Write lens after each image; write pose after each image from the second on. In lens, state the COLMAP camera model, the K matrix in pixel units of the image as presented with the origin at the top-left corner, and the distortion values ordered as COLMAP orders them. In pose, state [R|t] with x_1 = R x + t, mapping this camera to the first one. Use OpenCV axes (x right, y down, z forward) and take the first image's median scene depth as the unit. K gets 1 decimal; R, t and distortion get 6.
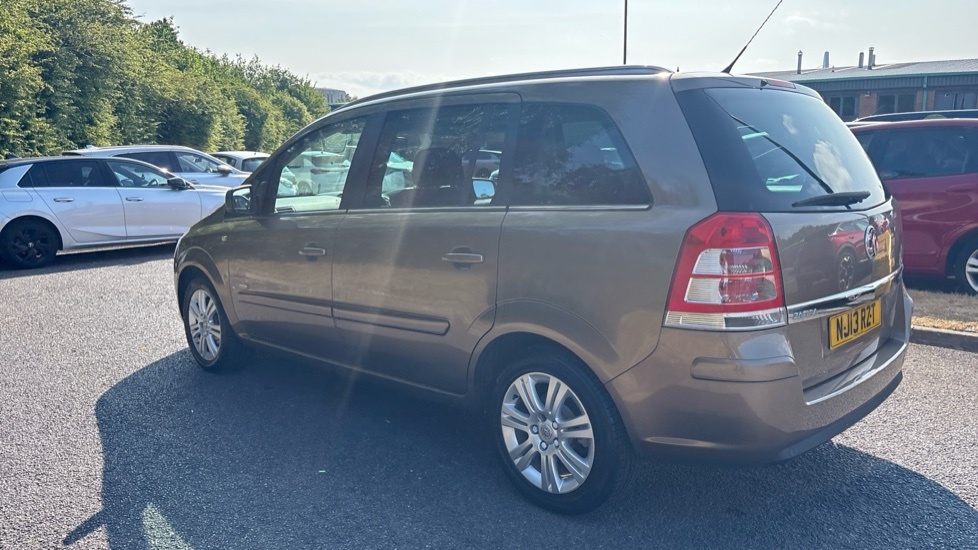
lens RADIAL K [[748.3, 0, 493.4], [0, 748.3, 247.3], [0, 0, 1]] dist [0.022658, -0.007908]
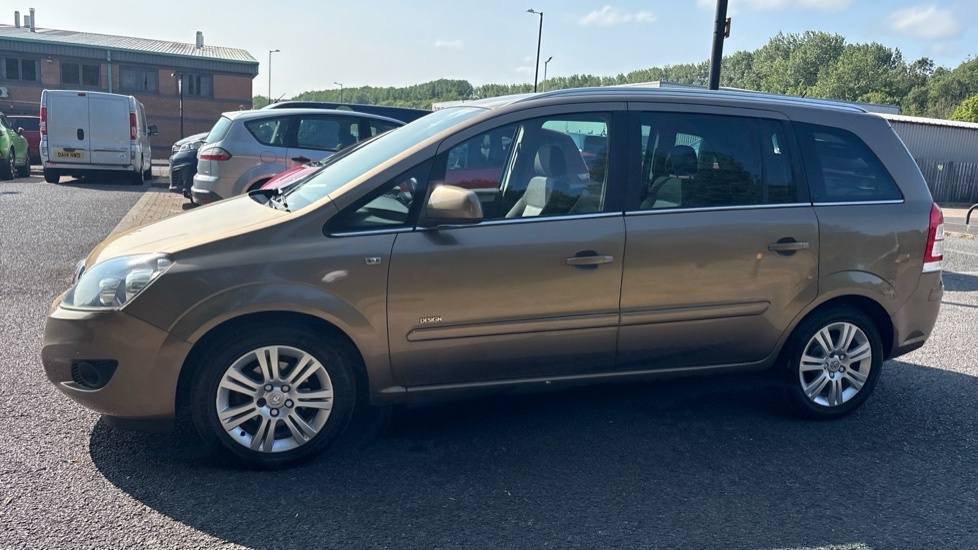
lens RADIAL K [[748.3, 0, 493.4], [0, 748.3, 247.3], [0, 0, 1]] dist [0.022658, -0.007908]
pose [[0.474578, -0.091760, 0.875417, -1.423079], [0.055788, 0.995687, 0.074123, -0.108611], [-0.878444, 0.013660, 0.477651, 0.879022]]
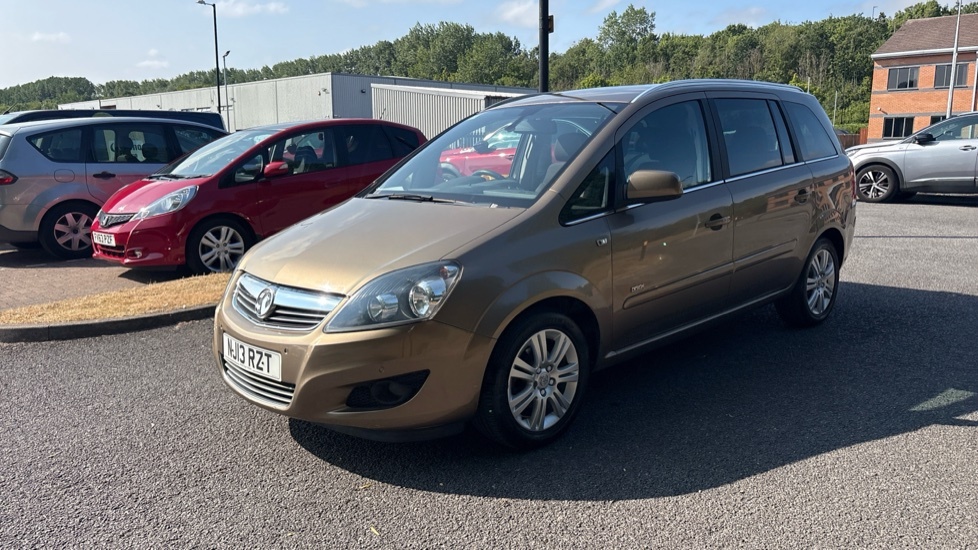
lens RADIAL K [[748.3, 0, 493.4], [0, 748.3, 247.3], [0, 0, 1]] dist [0.022658, -0.007908]
pose [[0.047173, -0.138016, 0.989306, -1.779048], [0.144607, 0.980919, 0.129951, -0.194596], [-0.988364, 0.136931, 0.066231, 1.648924]]
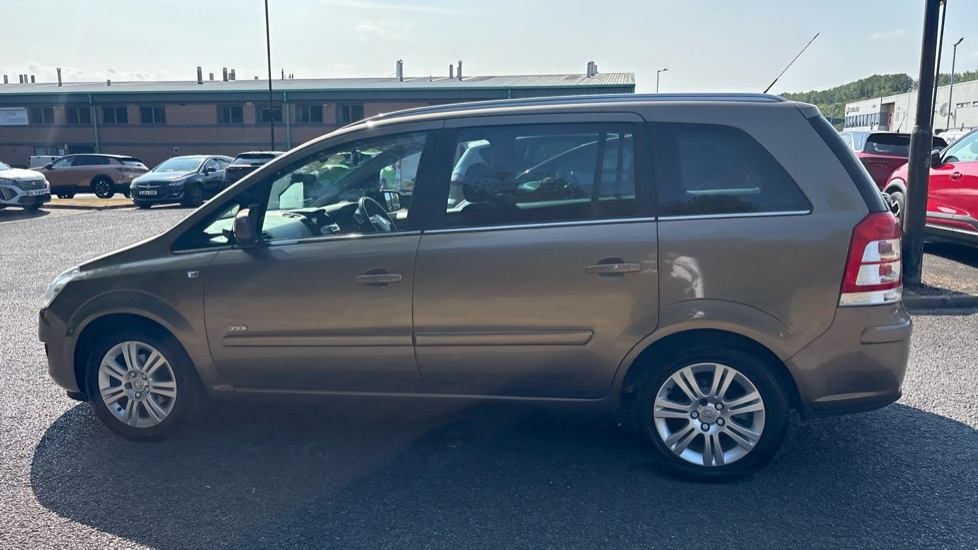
lens RADIAL K [[748.3, 0, 493.4], [0, 748.3, 247.3], [0, 0, 1]] dist [0.022658, -0.007908]
pose [[0.861117, -0.073861, 0.503012, -0.754305], [0.075161, 0.997014, 0.017729, -0.049322], [-0.502820, 0.022540, 0.864097, 0.176121]]
